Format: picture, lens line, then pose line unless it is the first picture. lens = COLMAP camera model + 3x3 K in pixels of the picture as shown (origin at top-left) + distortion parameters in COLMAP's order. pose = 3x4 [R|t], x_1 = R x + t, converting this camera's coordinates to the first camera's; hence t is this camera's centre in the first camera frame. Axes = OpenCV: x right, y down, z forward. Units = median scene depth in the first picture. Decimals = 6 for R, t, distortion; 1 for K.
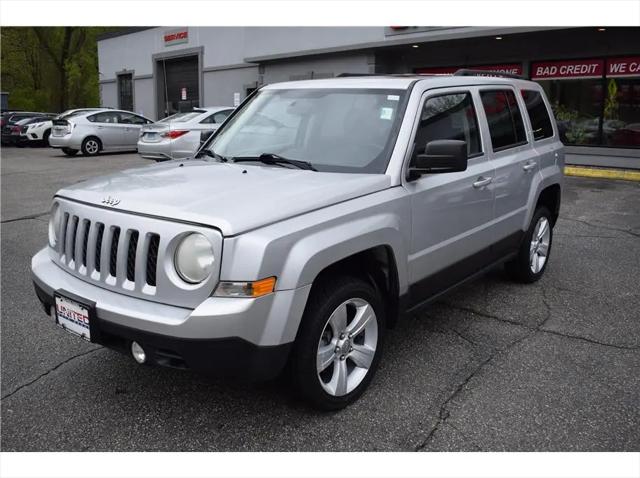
lens RADIAL K [[564.1, 0, 320.0], [0, 564.1, 239.0], [0, 0, 1]] dist [-0.080994, 0.010366]
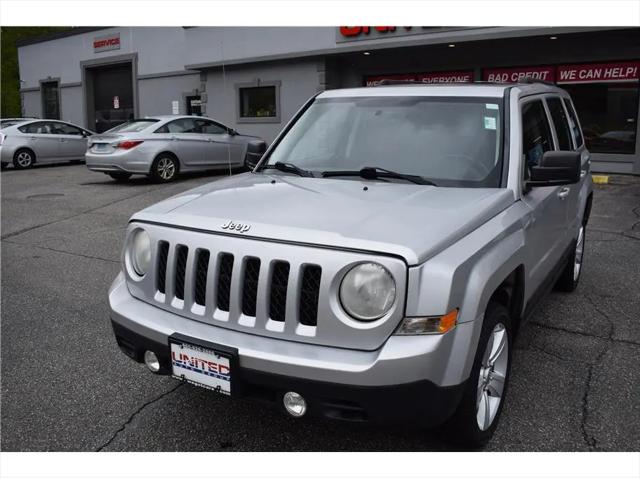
lens RADIAL K [[564.1, 0, 320.0], [0, 564.1, 239.0], [0, 0, 1]] dist [-0.080994, 0.010366]
pose [[0.990873, -0.033985, 0.130443, -0.137033], [0.035586, 0.999317, -0.009968, -0.013795], [-0.130015, 0.014519, 0.991406, 0.050530]]
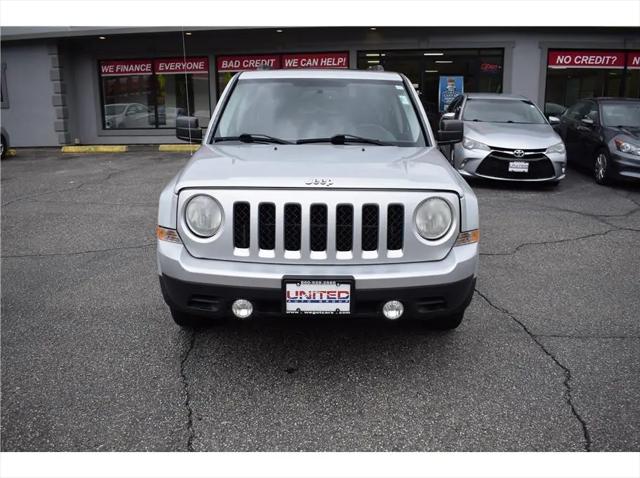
lens RADIAL K [[528.6, 0, 299.9], [0, 528.6, 240.2], [0, 0, 1]] dist [-0.092986, 0.005418]
pose [[0.794350, -0.154726, 0.587425, -0.379534], [0.133799, 0.987834, 0.079261, -0.016574], [-0.592542, 0.015636, 0.805388, 0.087616]]
